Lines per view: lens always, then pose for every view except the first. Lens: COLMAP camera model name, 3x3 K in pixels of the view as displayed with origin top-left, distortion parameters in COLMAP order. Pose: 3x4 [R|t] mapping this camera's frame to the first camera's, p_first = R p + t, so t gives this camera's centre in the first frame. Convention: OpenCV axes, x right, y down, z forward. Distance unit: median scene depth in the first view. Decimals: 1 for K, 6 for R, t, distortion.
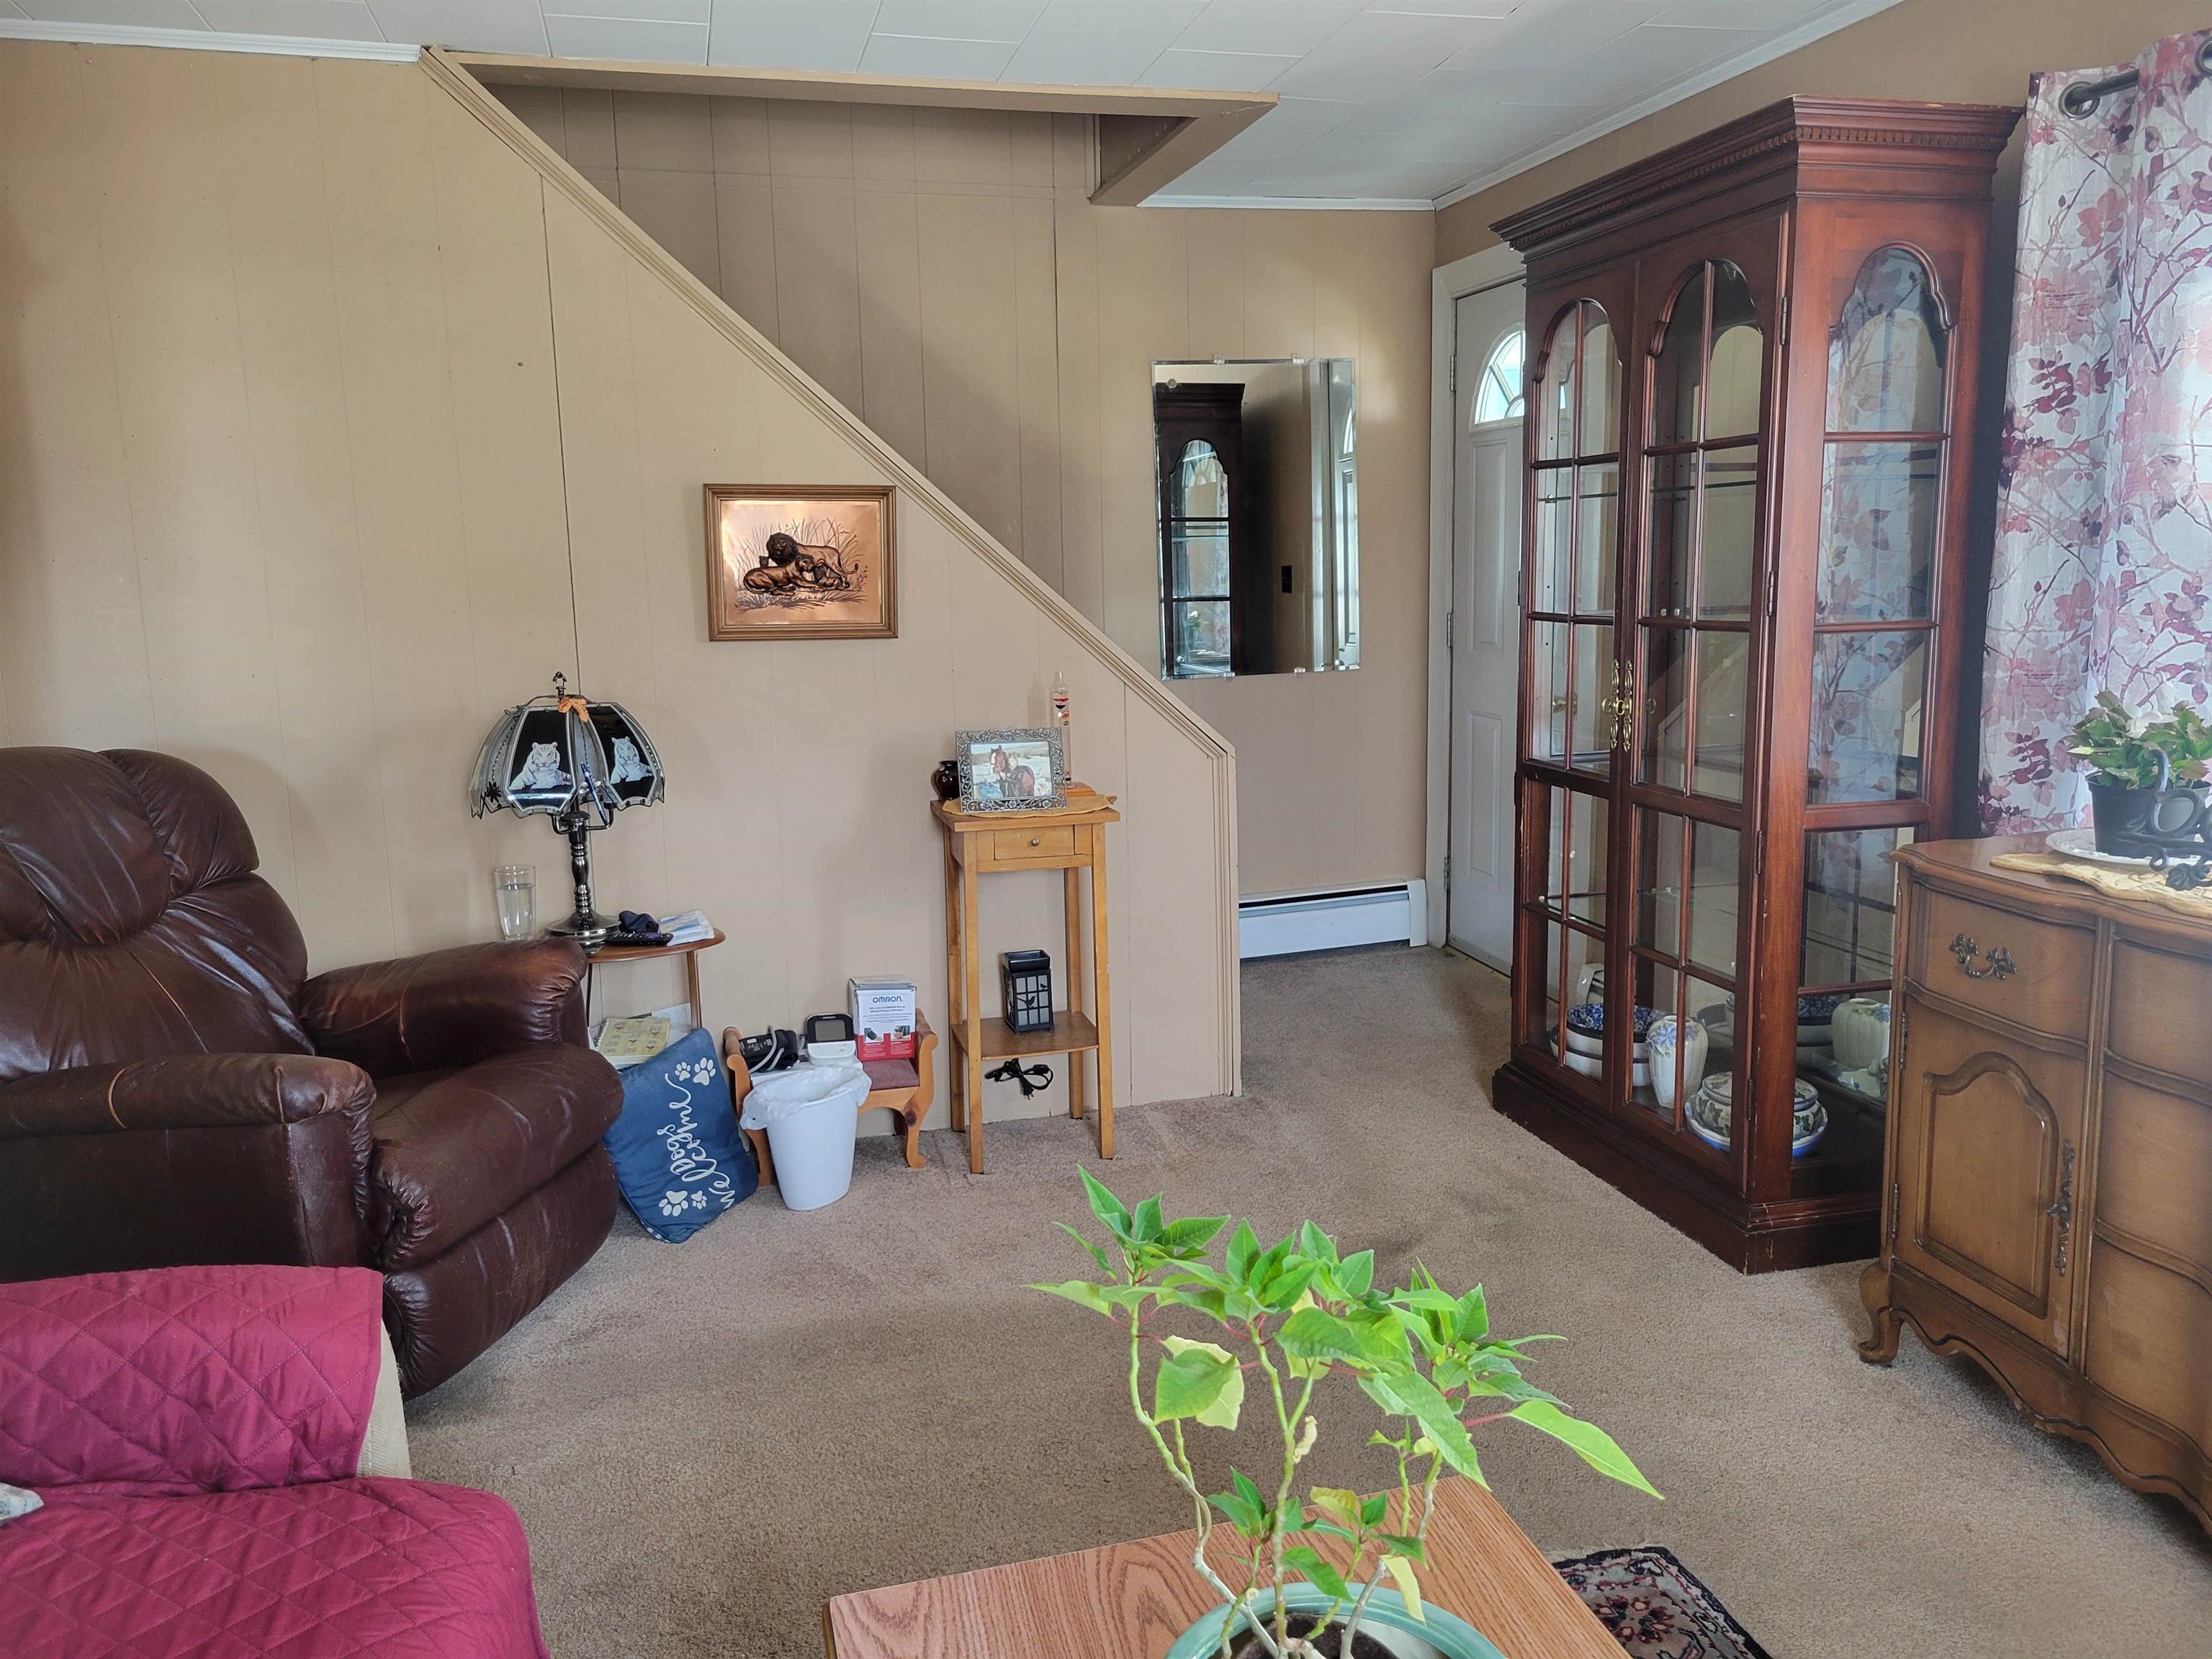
lens RADIAL K [[1674.1, 0, 1110.1], [0, 1674.1, 783.6], [0, 0, 1]] dist [0.036546, 0.002350]
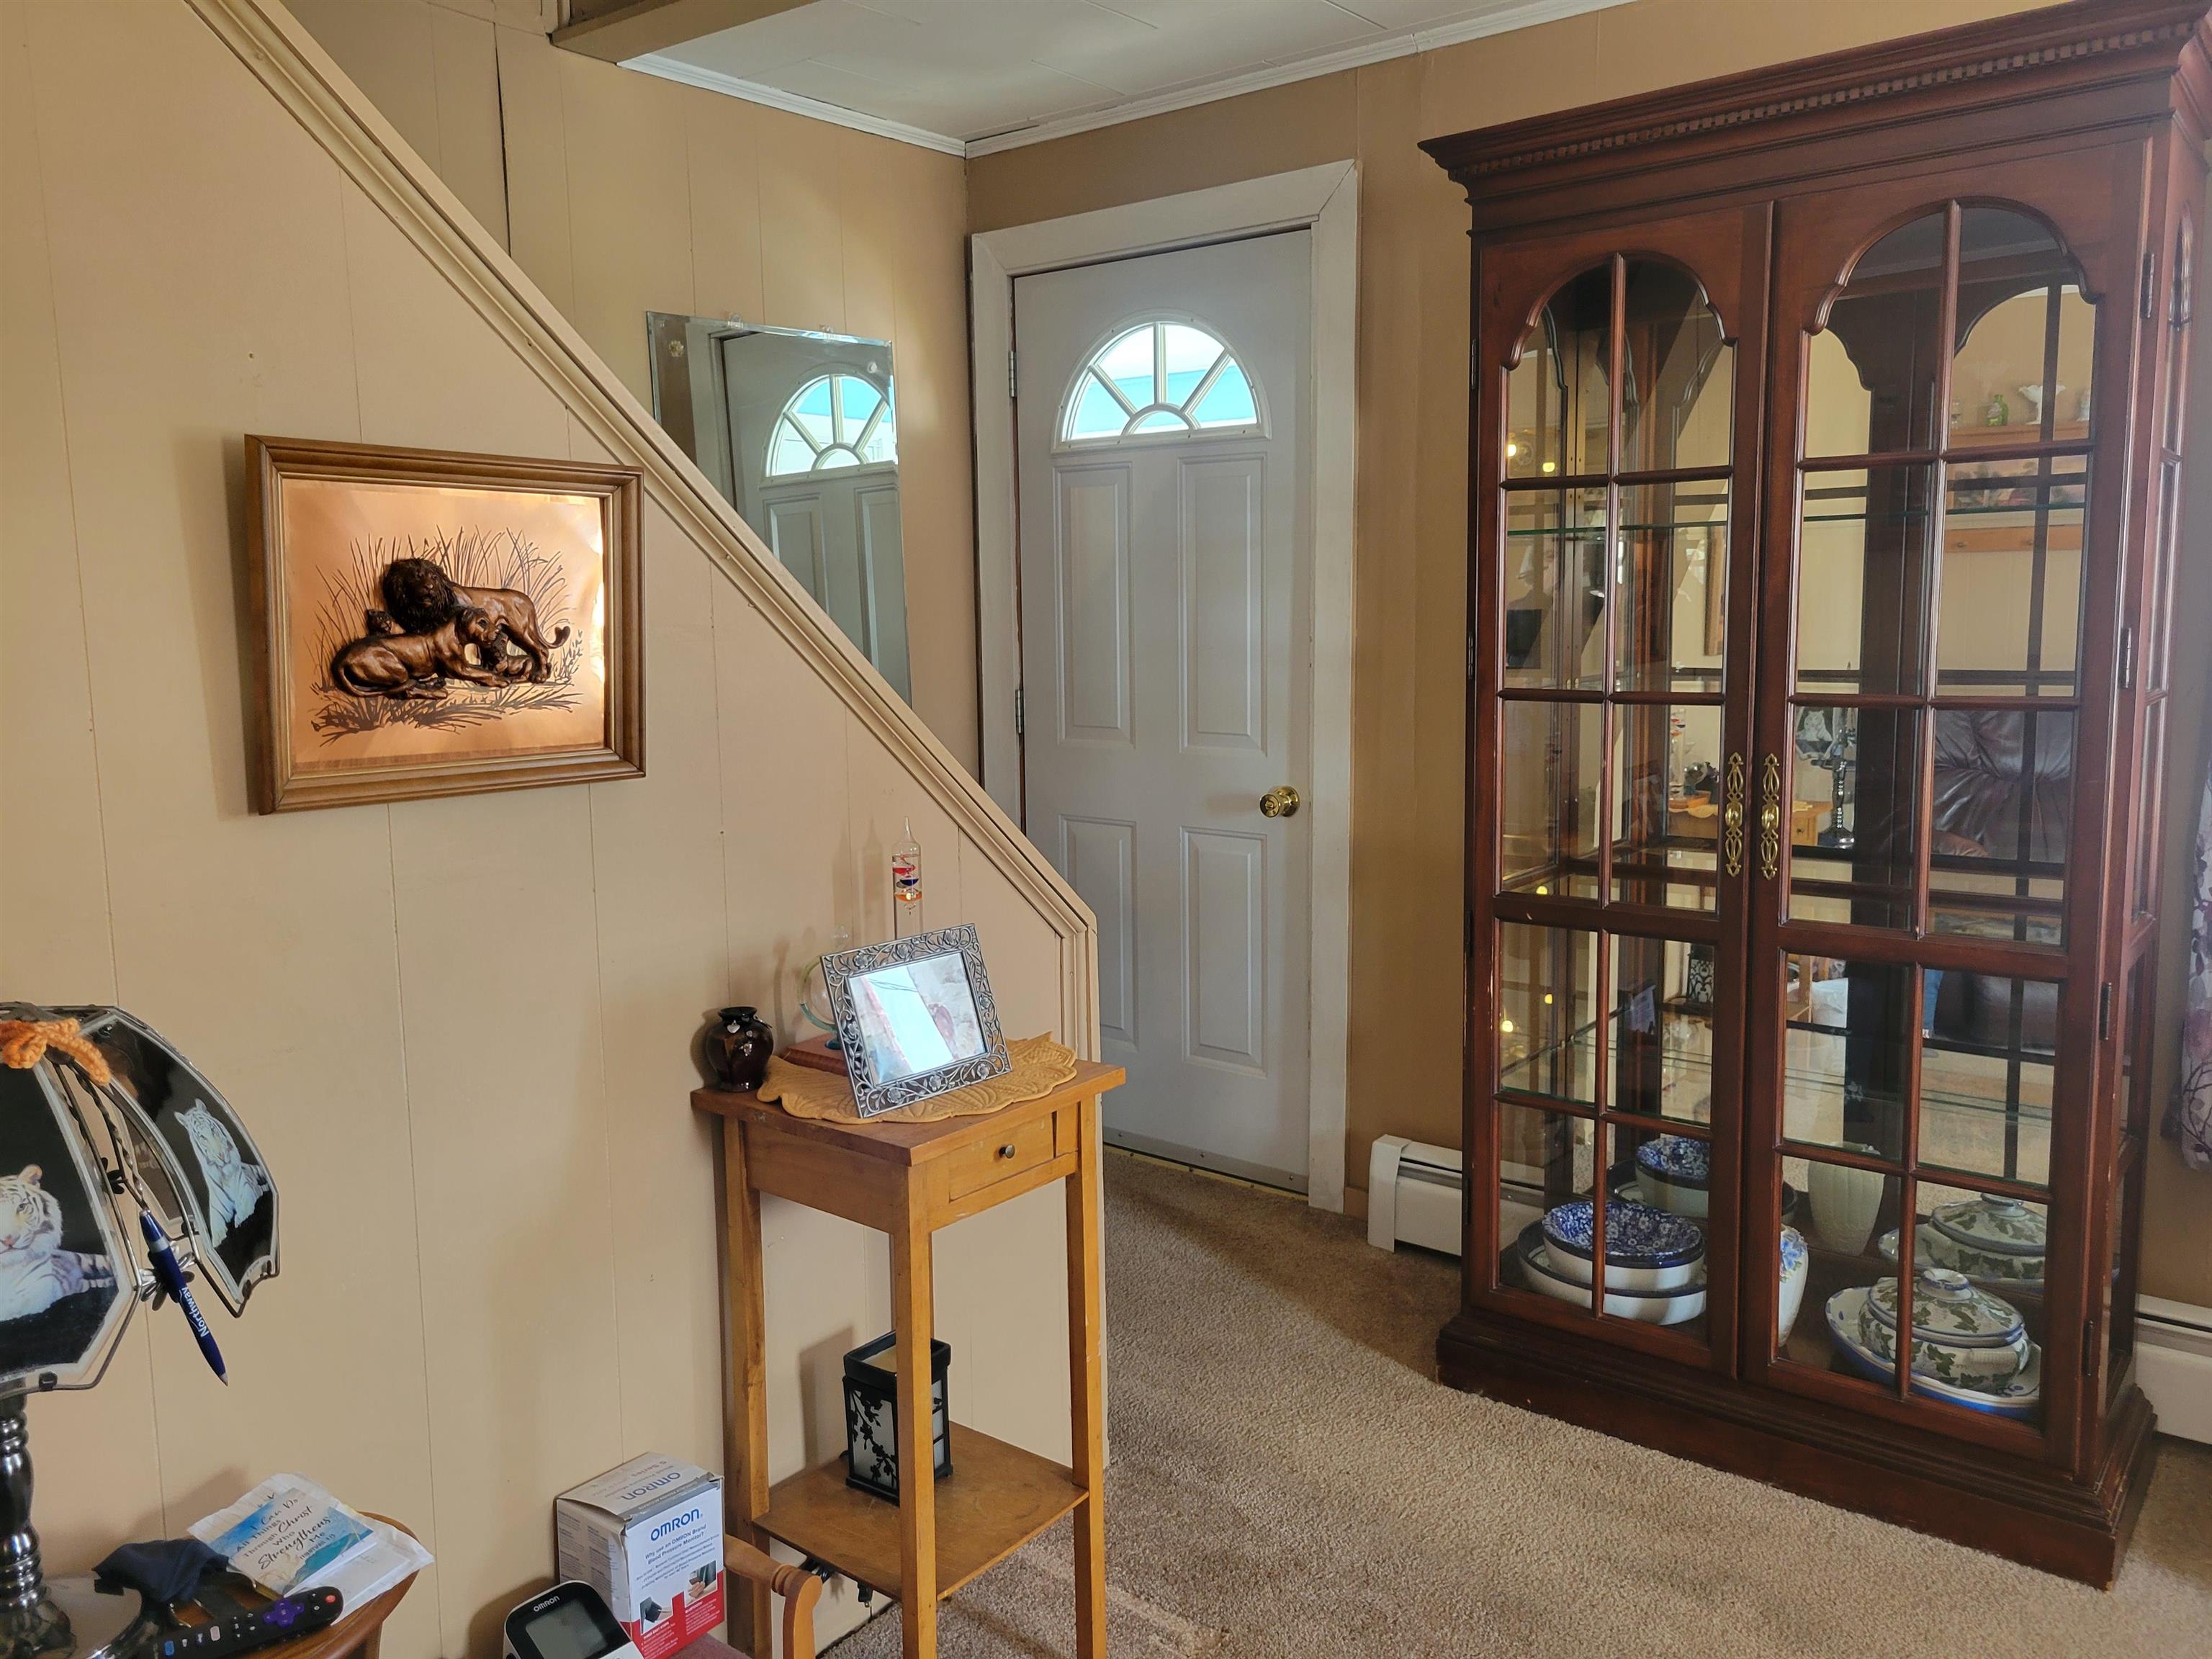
lens RADIAL K [[1674.1, 0, 1110.1], [0, 1674.1, 783.6], [0, 0, 1]] dist [0.036546, 0.002350]
pose [[0.799976, -0.061871, 0.596834, -0.315310], [0.083939, 0.996428, -0.009214, -0.069933], [-0.594132, 0.057469, 0.802312, 0.531764]]
